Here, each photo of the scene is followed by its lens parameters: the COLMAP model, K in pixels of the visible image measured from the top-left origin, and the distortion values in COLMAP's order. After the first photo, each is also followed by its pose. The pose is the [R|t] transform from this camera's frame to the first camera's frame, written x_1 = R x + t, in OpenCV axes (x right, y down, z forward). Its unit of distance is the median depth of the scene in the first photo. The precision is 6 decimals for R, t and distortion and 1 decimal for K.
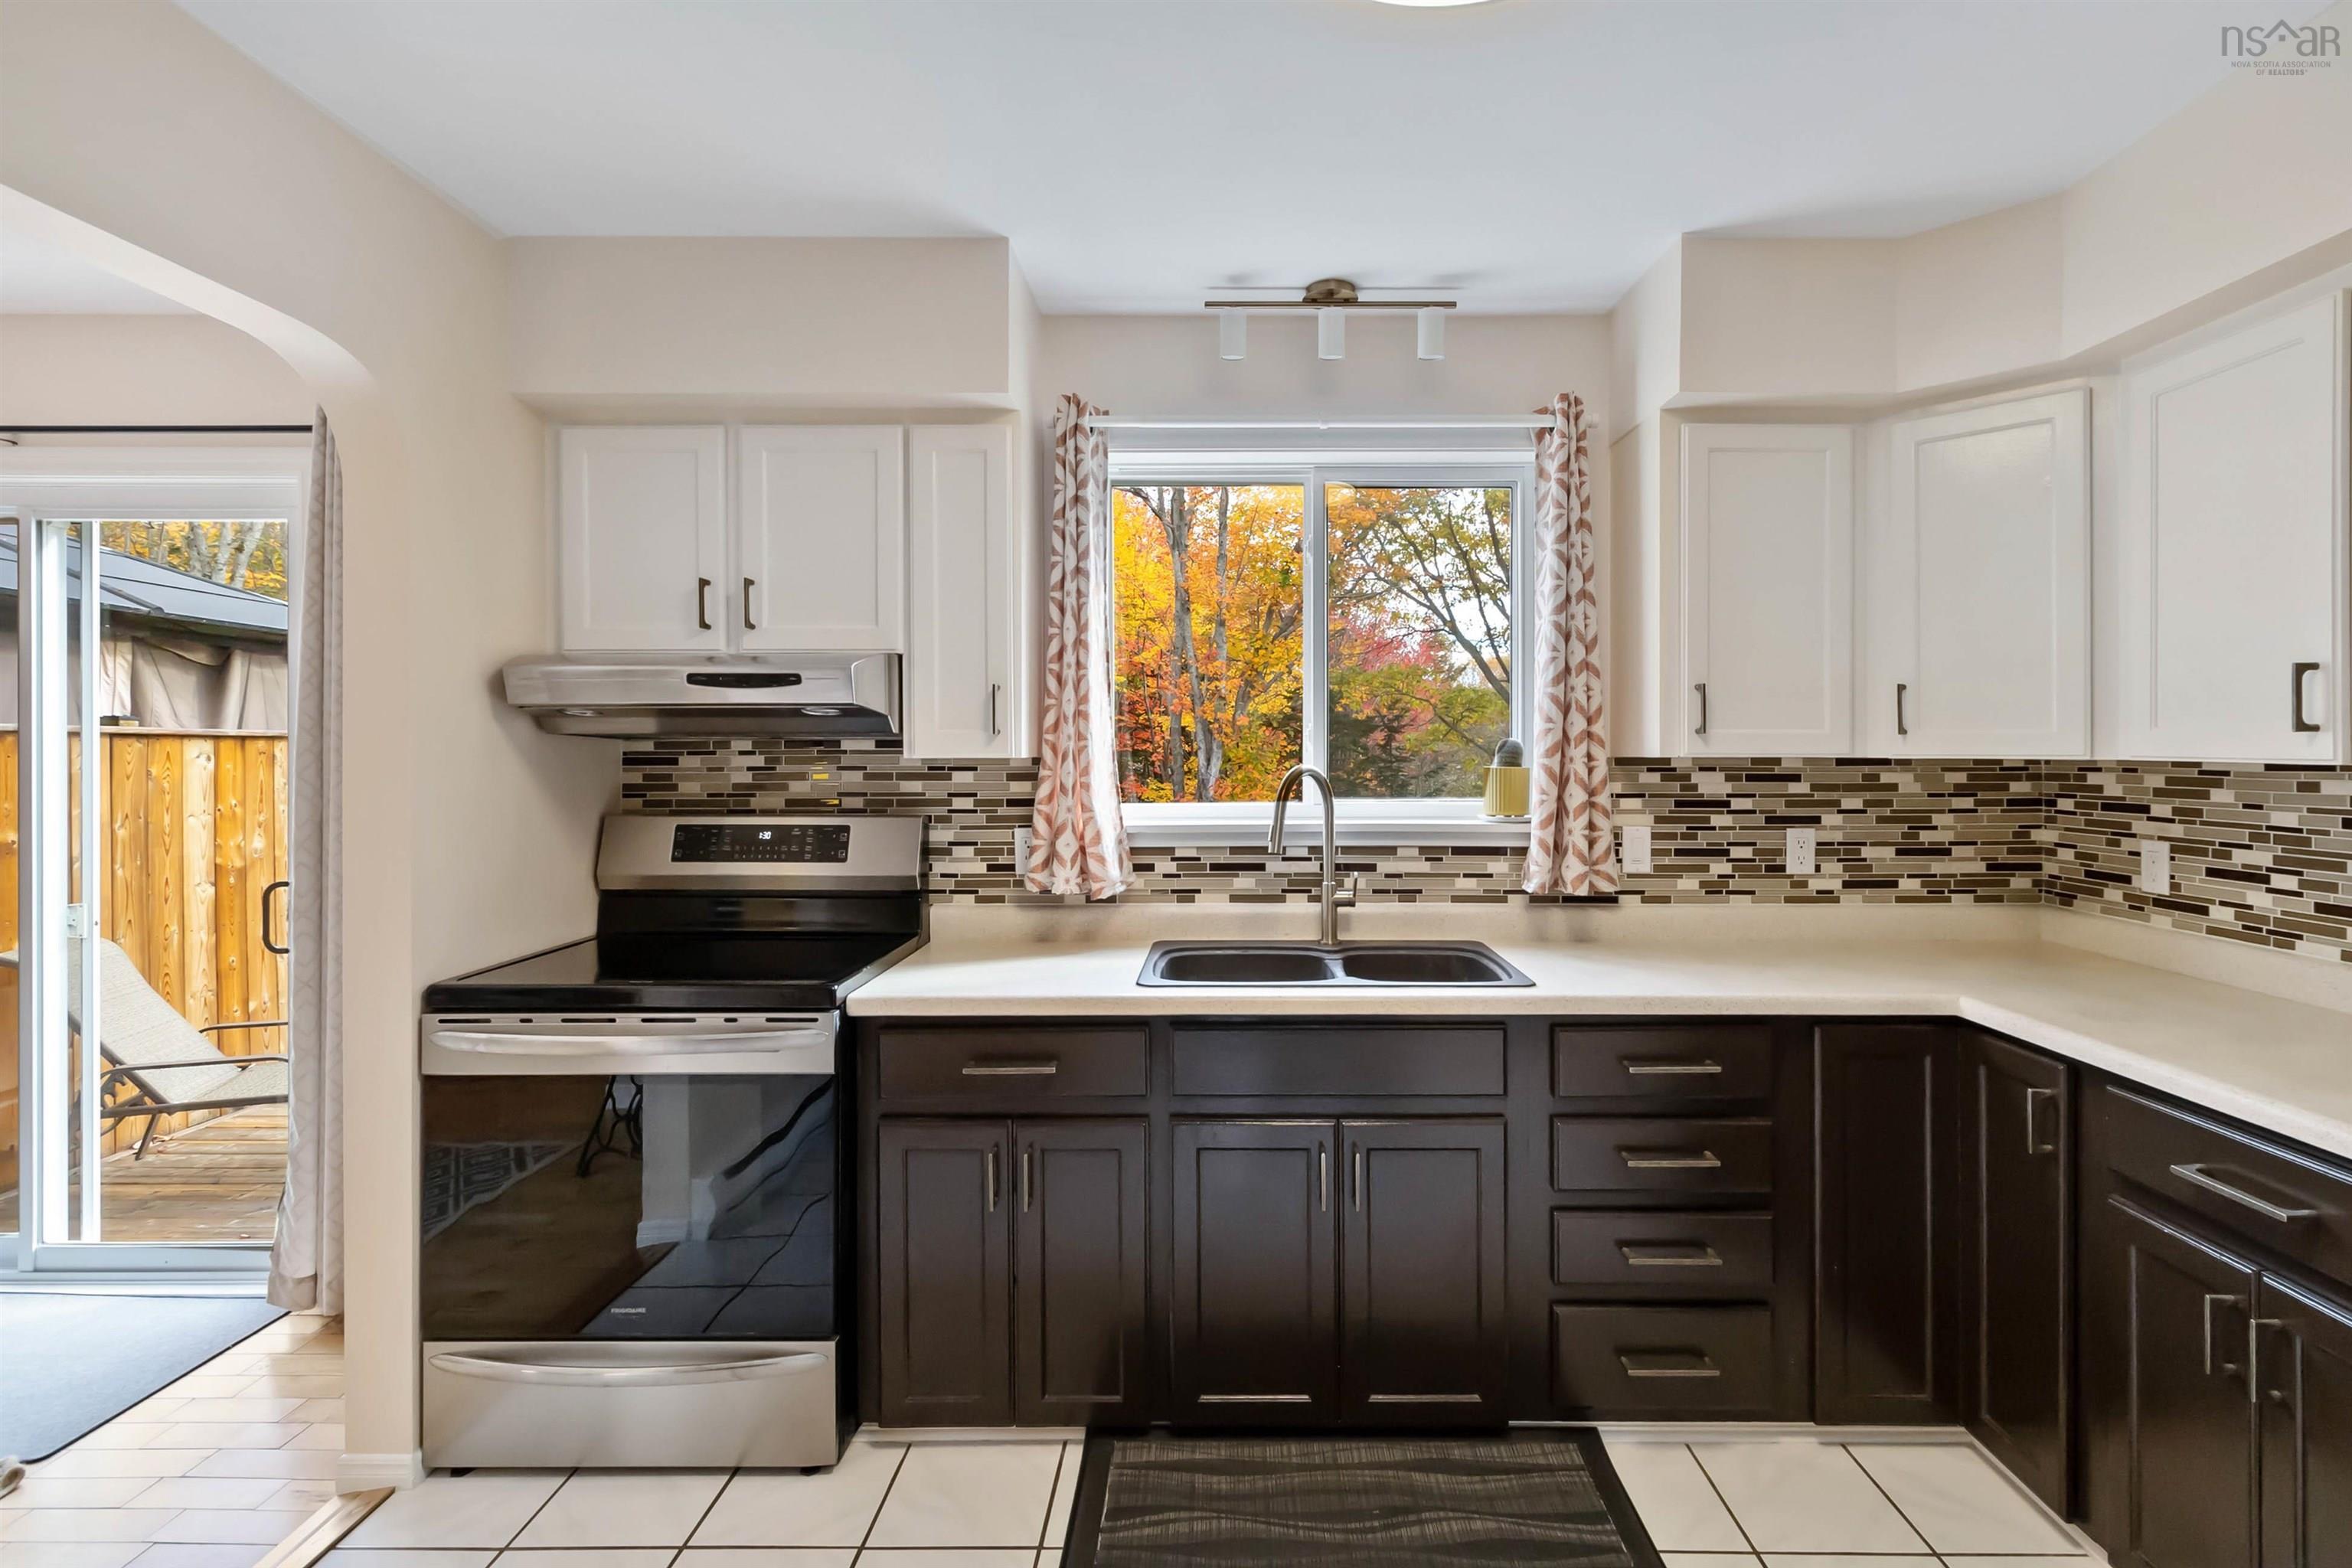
lens RADIAL K [[1093.7, 0, 1222.8], [0, 1093.7, 750.8], [0, 0, 1]] dist [0.003397, 0.001083]
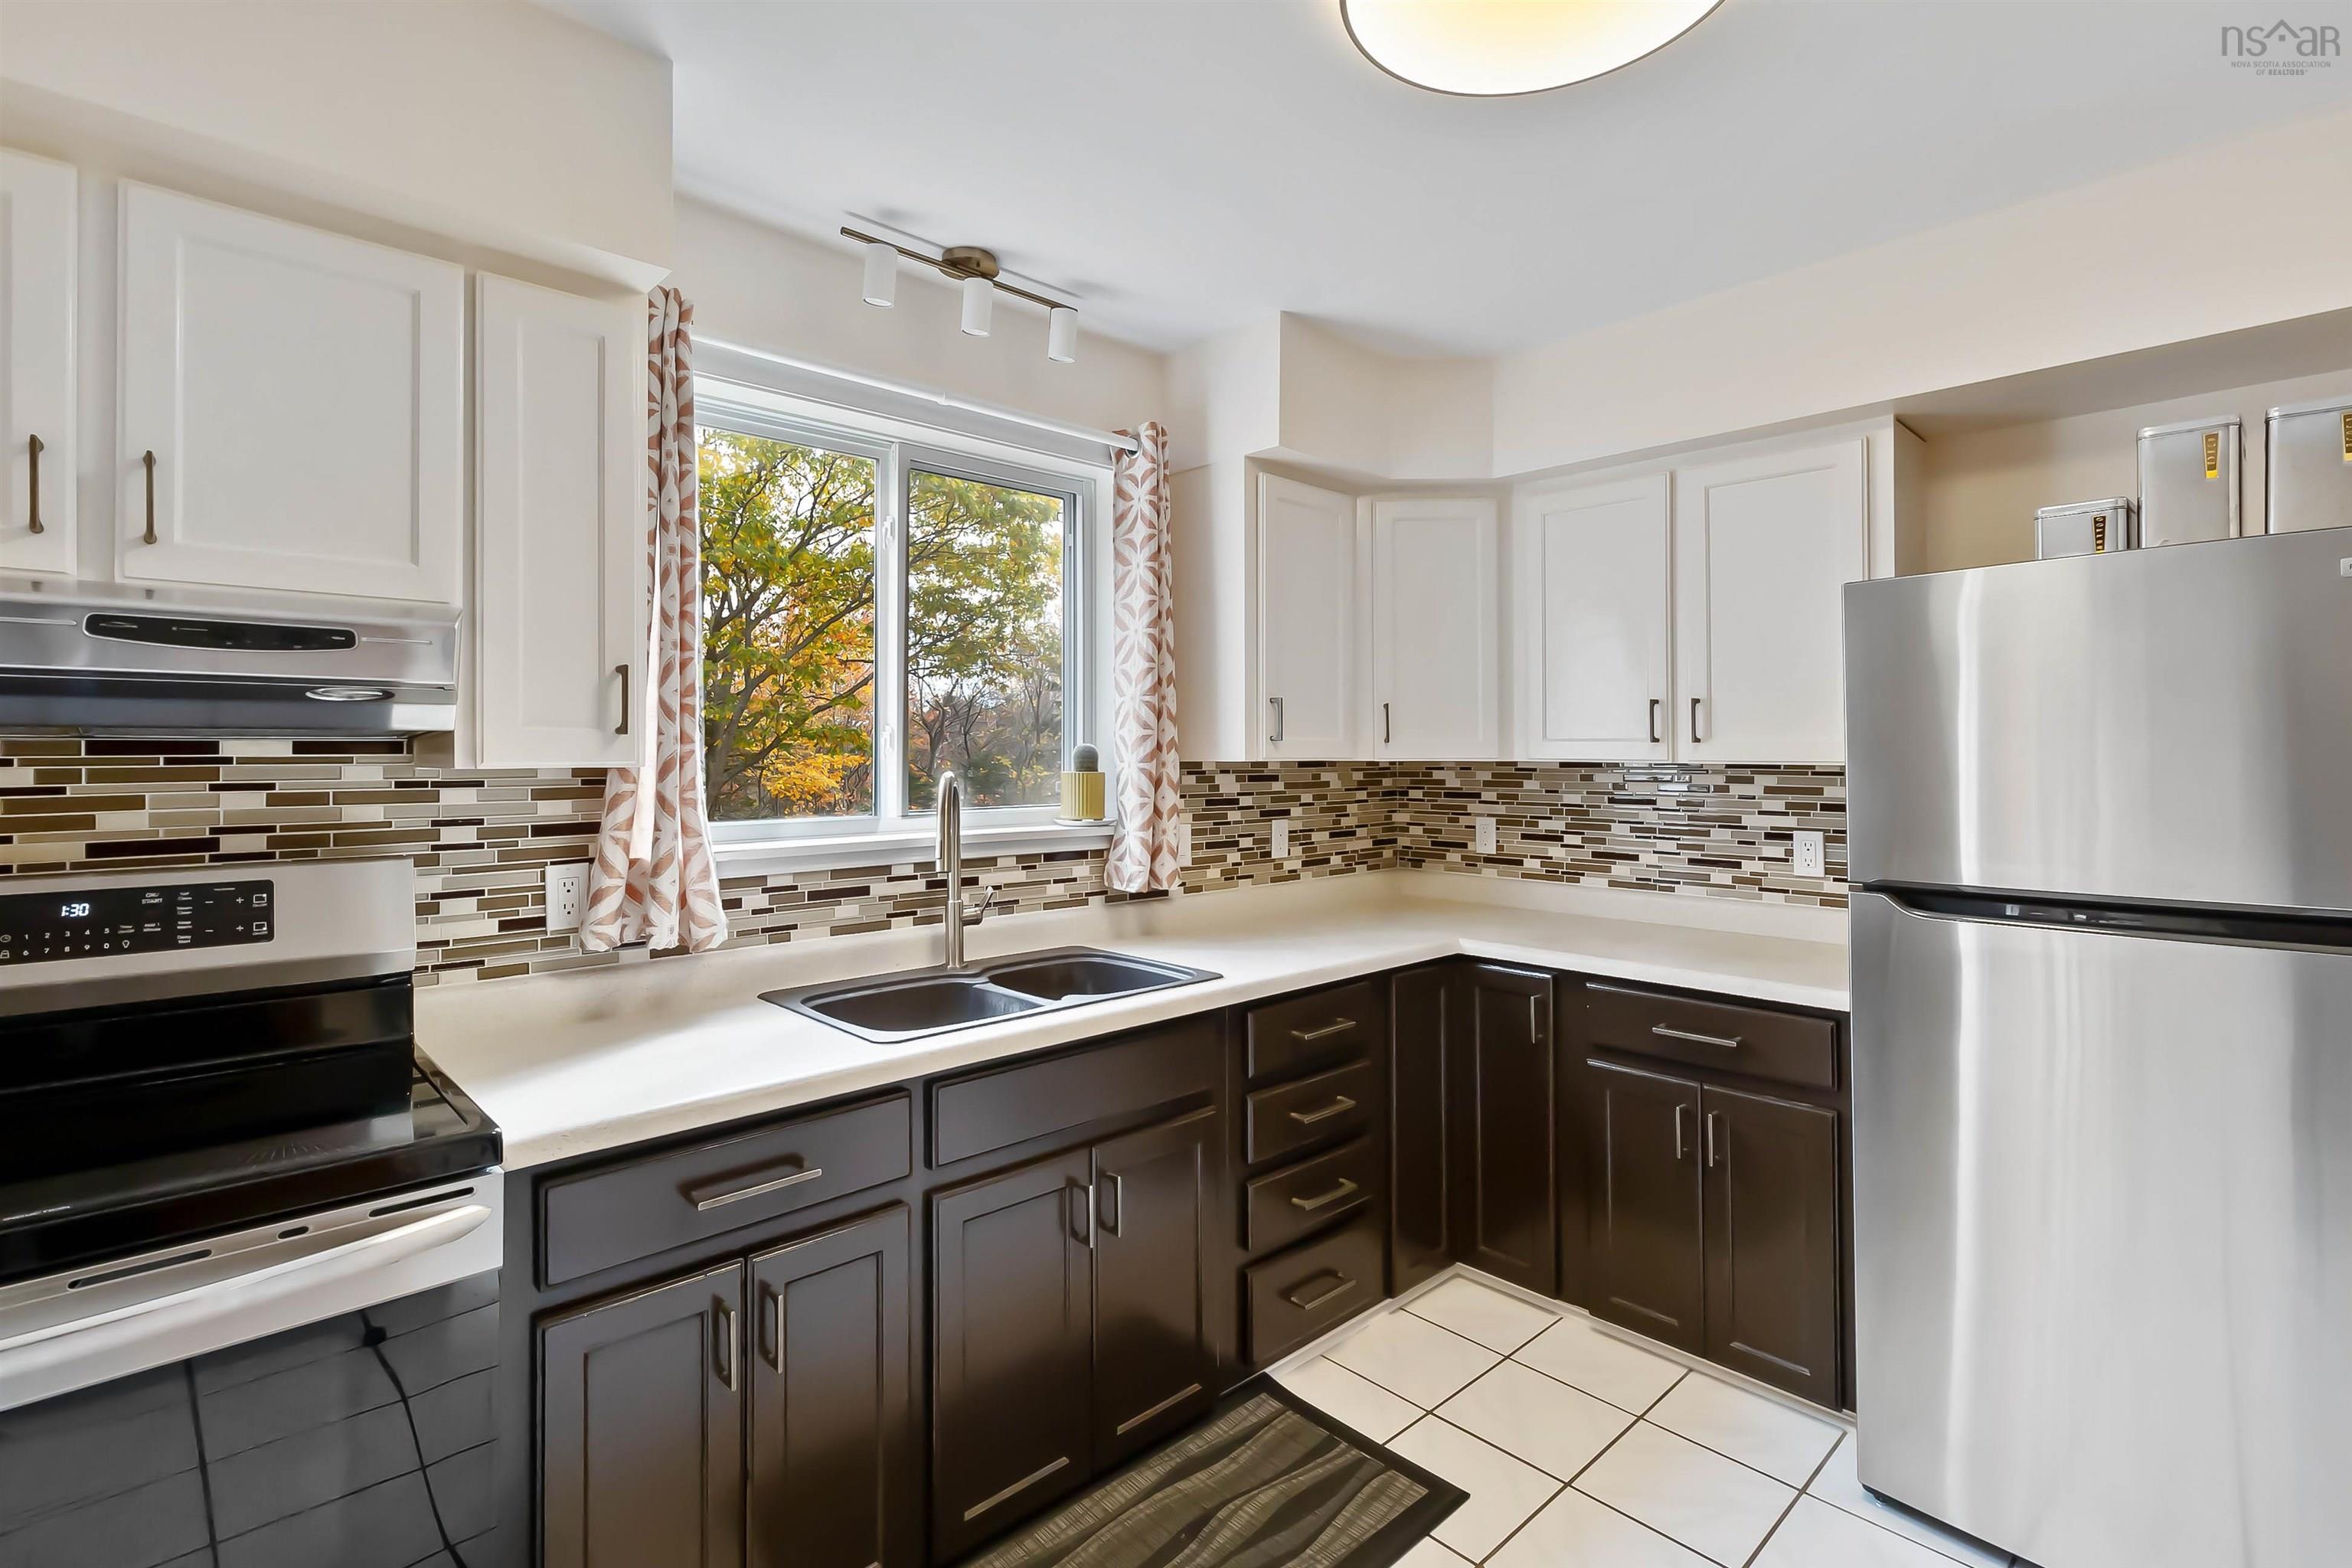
lens RADIAL K [[1093.7, 0, 1170.4], [0, 1093.7, 735.9], [0, 0, 1]] dist [0.003397, 0.001083]
pose [[0.730407, 0.010322, 0.682934, -0.392644], [0.002565, 0.999837, -0.017855, -0.000331], [-0.683007, 0.014794, 0.730262, 0.206322]]
